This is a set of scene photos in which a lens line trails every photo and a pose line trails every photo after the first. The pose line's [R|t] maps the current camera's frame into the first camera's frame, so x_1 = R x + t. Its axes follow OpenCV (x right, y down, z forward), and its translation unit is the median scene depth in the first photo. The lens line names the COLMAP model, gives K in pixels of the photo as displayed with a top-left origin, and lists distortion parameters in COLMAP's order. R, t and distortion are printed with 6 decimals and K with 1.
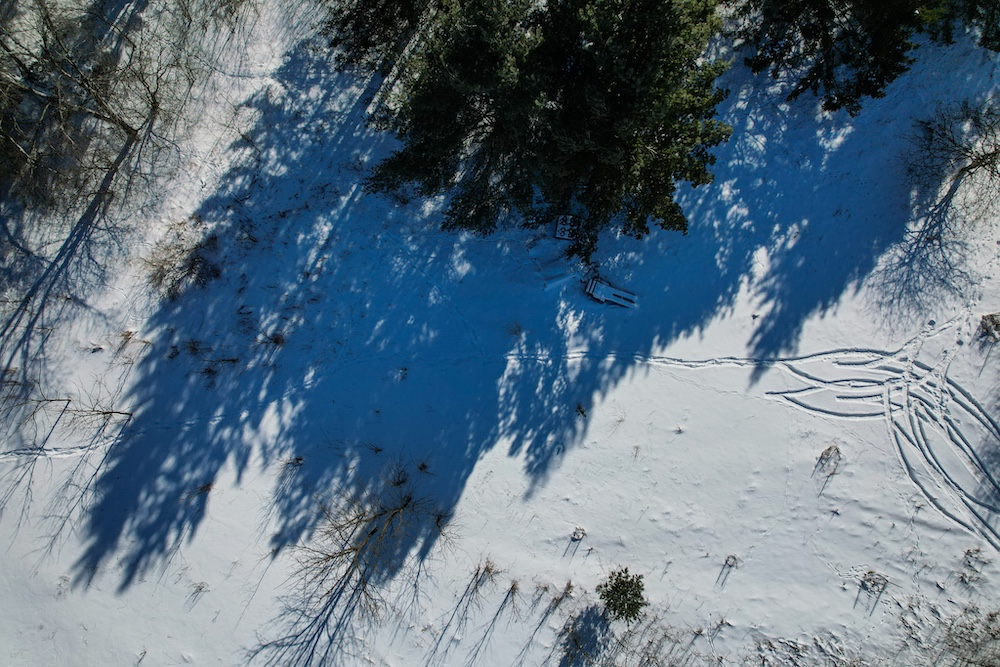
lens RADIAL K [[638.0, 0, 499.3], [0, 638.0, 331.4], [0, 0, 1]] dist [-0.056907, 0.049347]
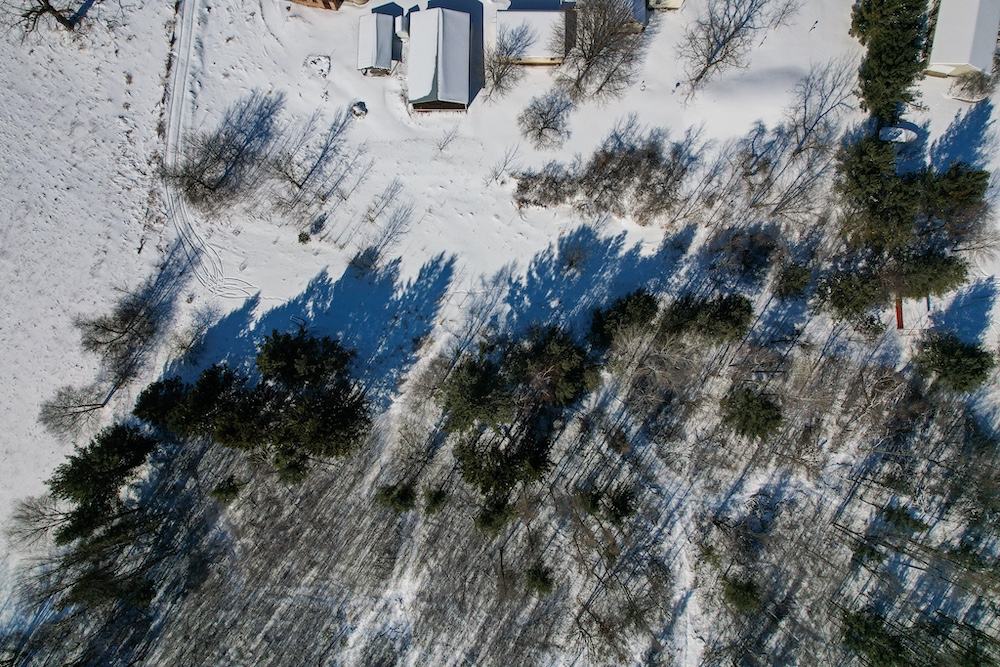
lens RADIAL K [[638.0, 0, 500.5], [0, 638.0, 332.2], [0, 0, 1]] dist [-0.056907, 0.049347]
pose [[-0.994806, -0.101733, -0.003262, -0.934793], [0.099997, -0.982805, 0.155224, -0.553938], [-0.018997, 0.154092, 0.987874, -2.457224]]
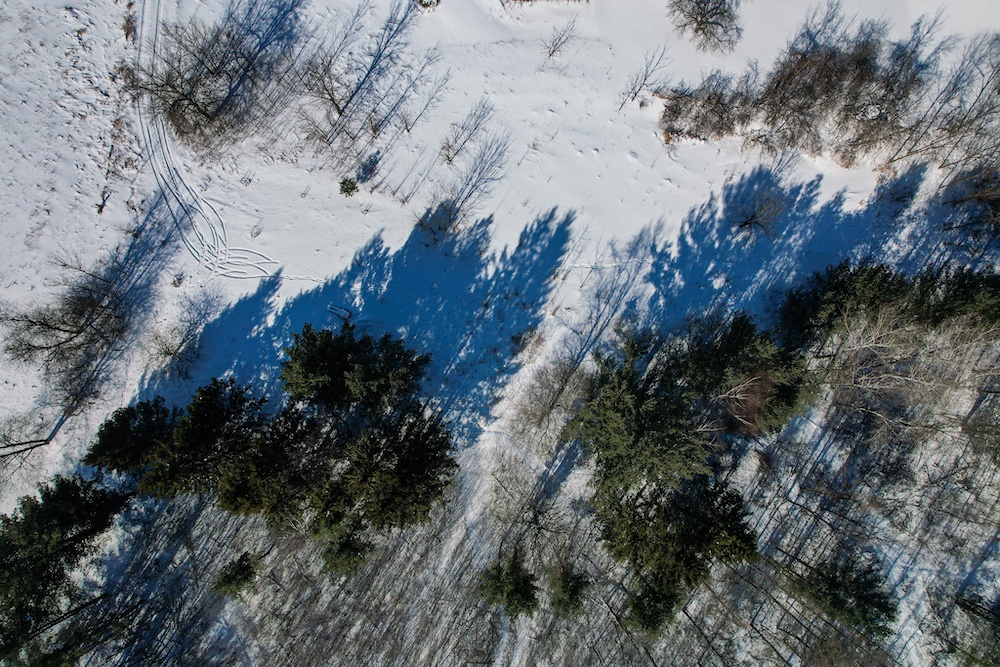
lens RADIAL K [[638.0, 0, 503.6], [0, 638.0, 332.8], [0, 0, 1]] dist [-0.056907, 0.049347]
pose [[-0.995772, -0.091317, -0.009993, -0.412125], [0.088728, -0.984257, 0.152857, -0.442132], [-0.023794, 0.151324, 0.988198, -1.301721]]
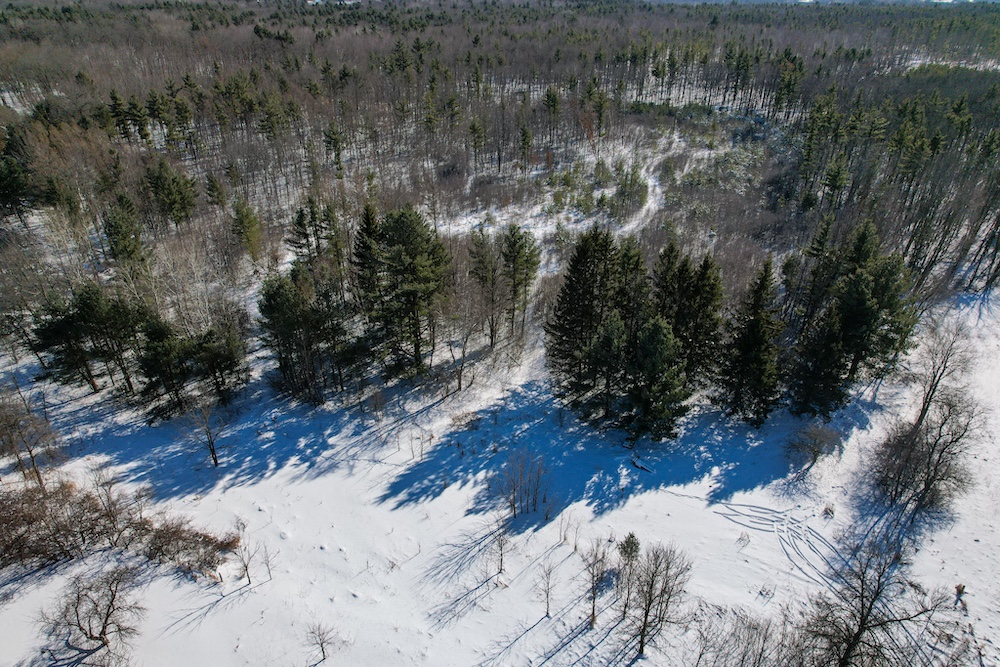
lens RADIAL K [[638.0, 0, 499.5], [0, 638.0, 328.0], [0, 0, 1]] dist [-0.056907, 0.049347]
pose [[0.954273, 0.152953, -0.256842, 0.193828], [-0.297785, 0.561703, -0.771890, 1.576707], [0.026206, 0.813077, 0.581565, -0.716862]]
